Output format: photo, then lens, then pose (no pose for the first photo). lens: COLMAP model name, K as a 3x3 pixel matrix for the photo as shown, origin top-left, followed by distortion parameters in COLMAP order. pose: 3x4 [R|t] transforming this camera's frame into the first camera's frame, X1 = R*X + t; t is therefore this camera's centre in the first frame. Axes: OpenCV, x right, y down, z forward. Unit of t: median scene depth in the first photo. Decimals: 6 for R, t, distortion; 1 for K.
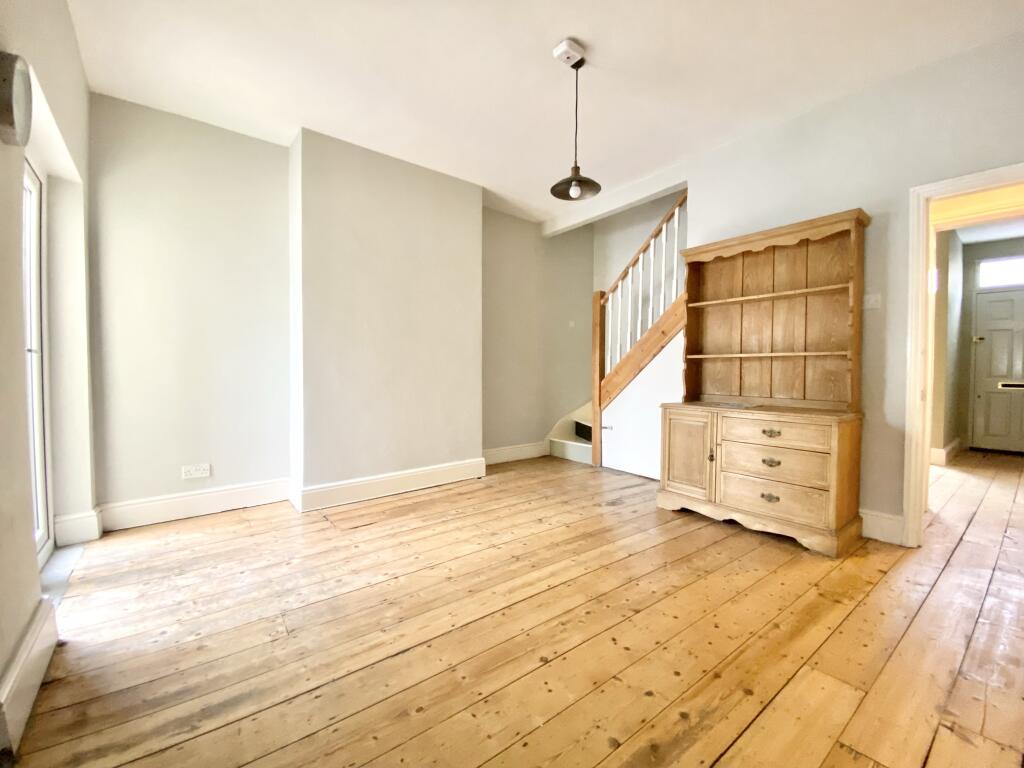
lens RADIAL K [[418.5, 0, 512.0], [0, 418.5, 384.0], [0, 0, 1]] dist [0.031168, -0.024628]
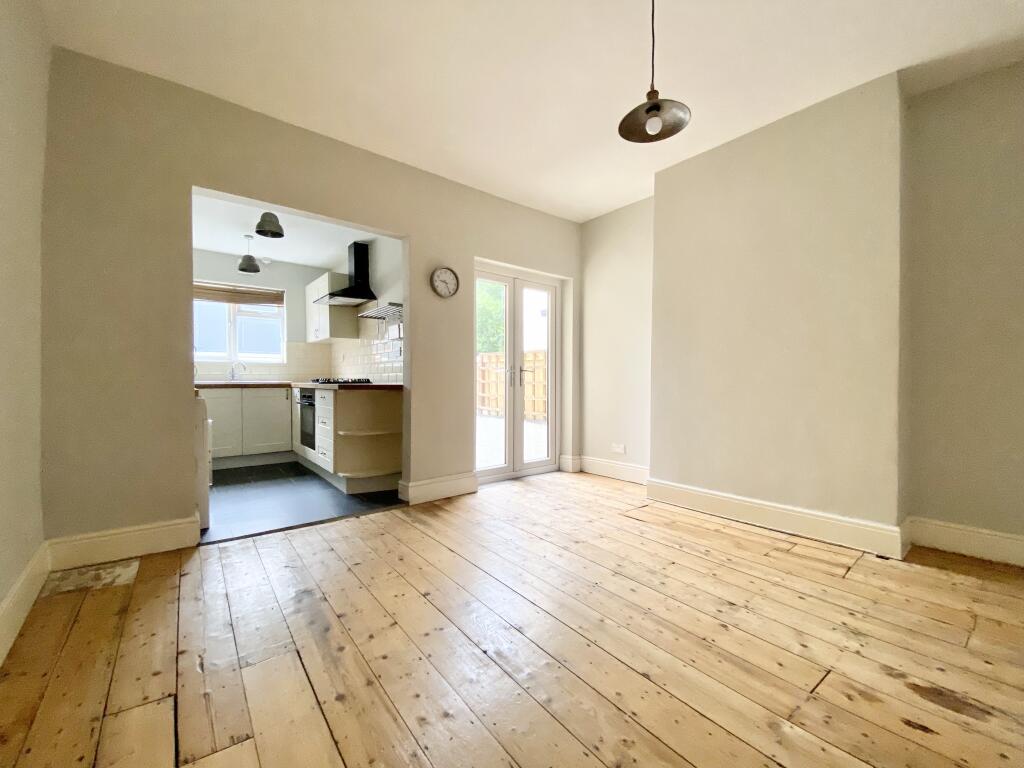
lens RADIAL K [[418.5, 0, 512.0], [0, 418.5, 384.0], [0, 0, 1]] dist [0.031168, -0.024628]
pose [[0.004966, 0.007953, -0.999956, 0.704724], [-0.031390, 0.999477, 0.007793, -0.014895], [0.999495, 0.031350, 0.005213, 0.624053]]
